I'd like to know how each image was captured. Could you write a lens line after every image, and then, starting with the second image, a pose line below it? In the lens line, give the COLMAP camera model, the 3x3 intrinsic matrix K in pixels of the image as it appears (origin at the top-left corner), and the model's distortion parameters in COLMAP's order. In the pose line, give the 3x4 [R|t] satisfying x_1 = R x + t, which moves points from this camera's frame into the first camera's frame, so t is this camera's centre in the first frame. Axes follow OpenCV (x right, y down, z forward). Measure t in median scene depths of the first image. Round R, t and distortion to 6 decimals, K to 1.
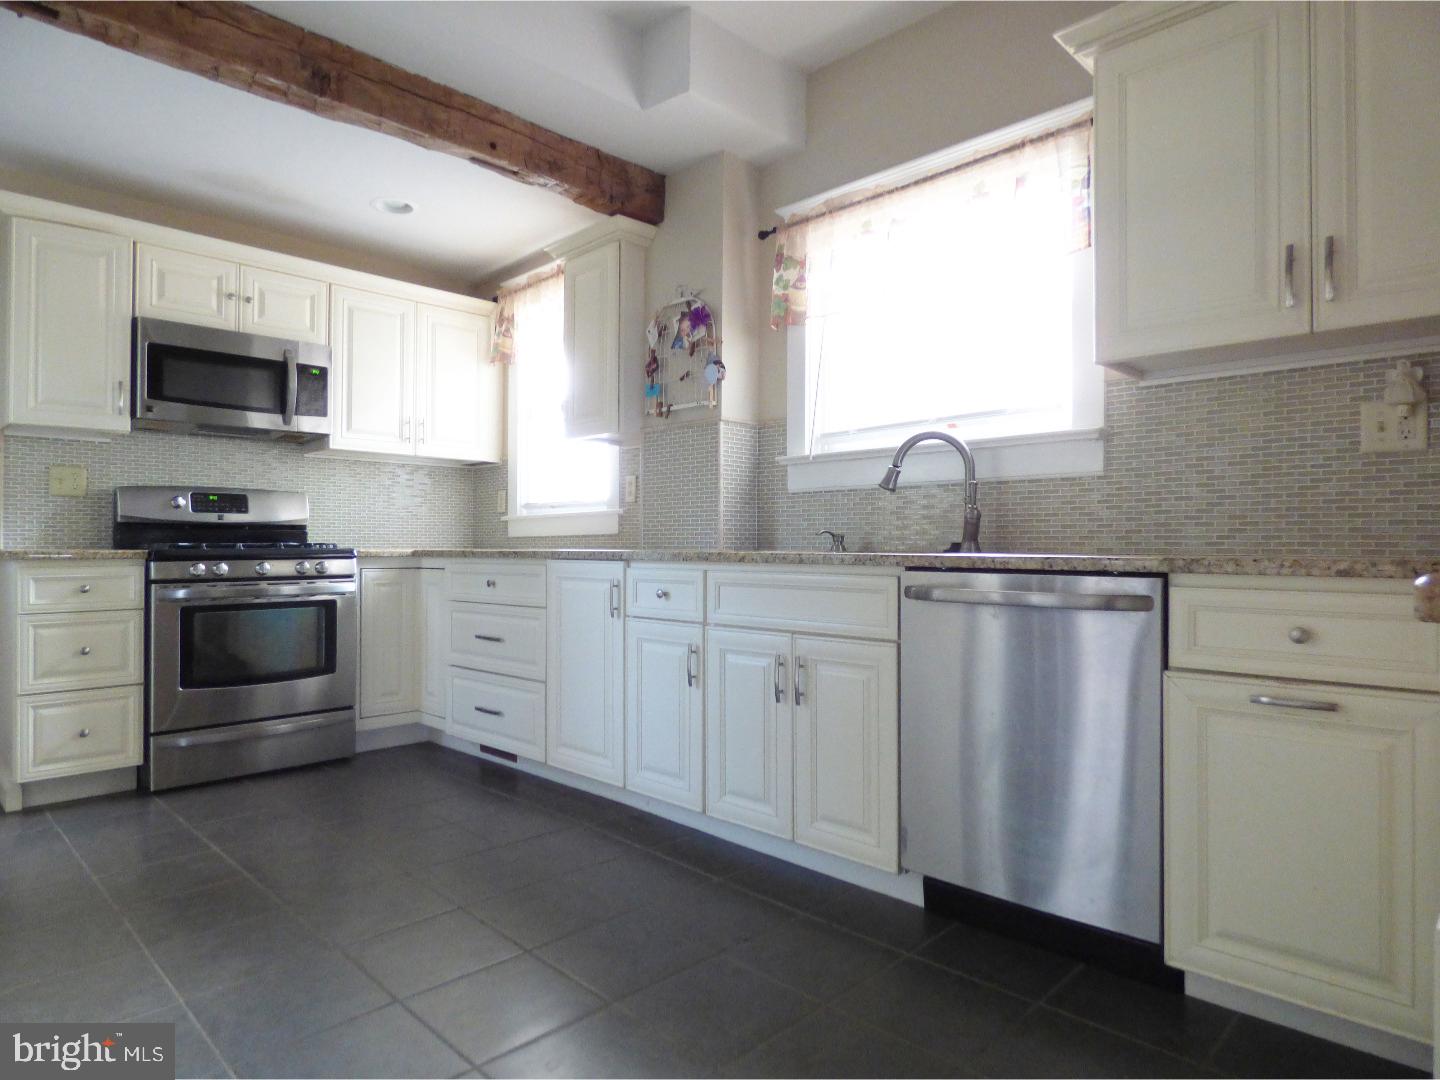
lens RADIAL K [[868.4, 0, 720.0], [0, 868.4, 540.0], [0, 0, 1]] dist [-0.003919, -0.001227]
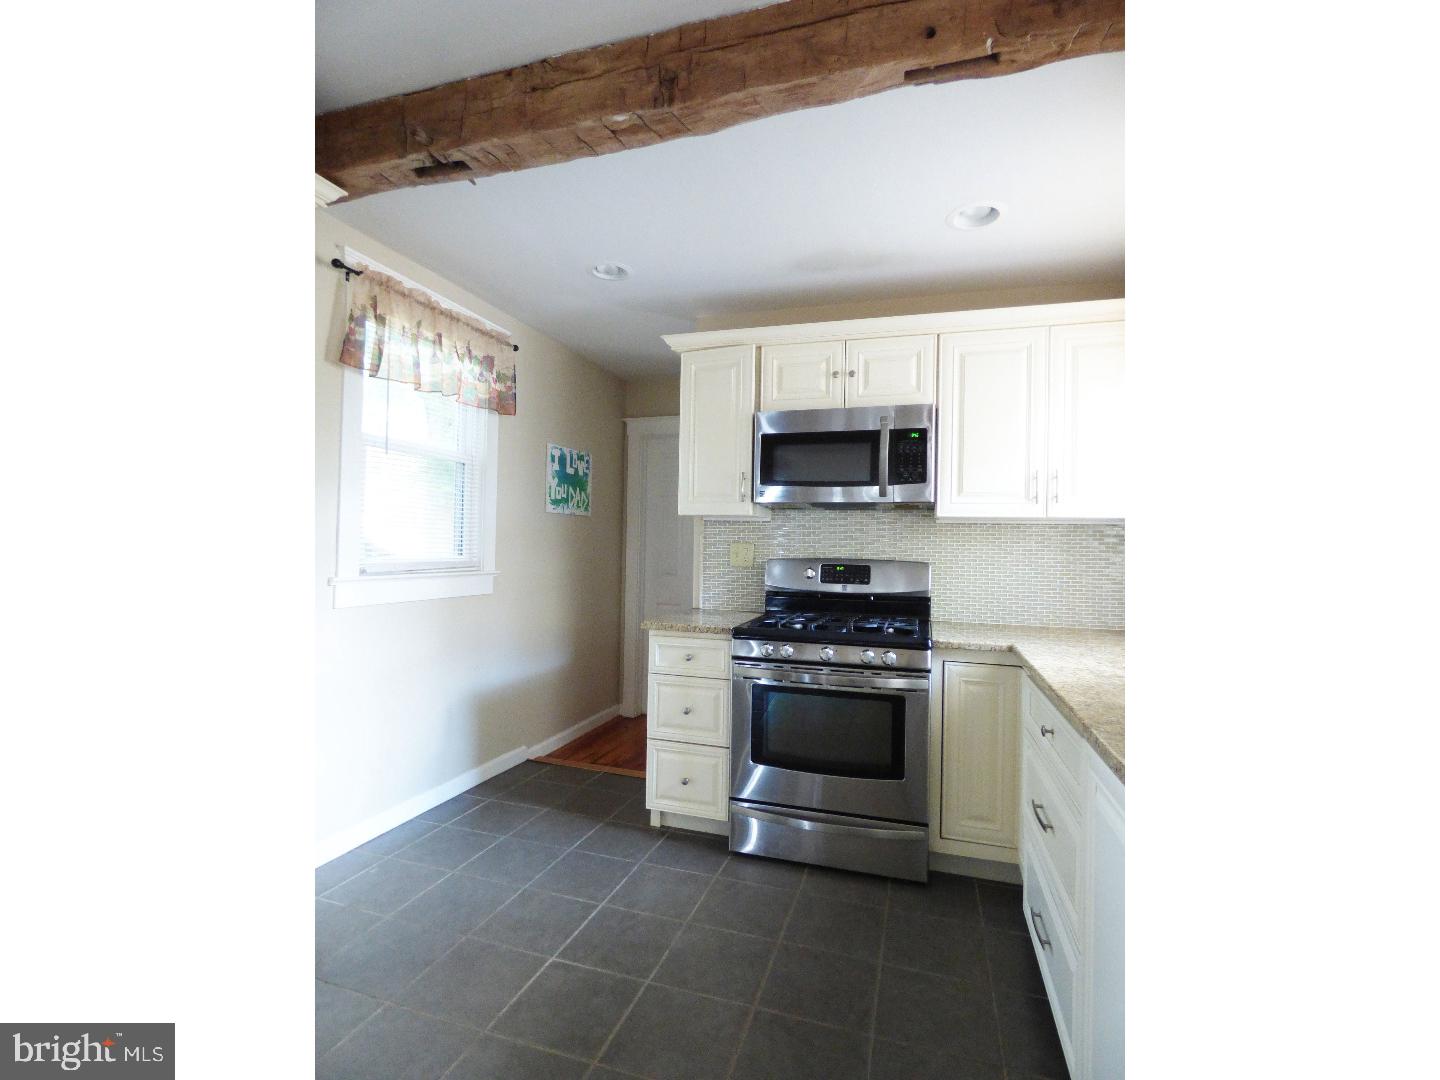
lens RADIAL K [[654.4, 0, 715.1], [0, 654.4, 537.5], [0, 0, 1]] dist [-0.000973, -0.000261]
pose [[0.443756, -0.005951, -0.896128, 0.059393], [-0.014572, 0.999798, -0.013855, -0.076279], [0.896029, 0.019207, 0.443580, 0.529912]]
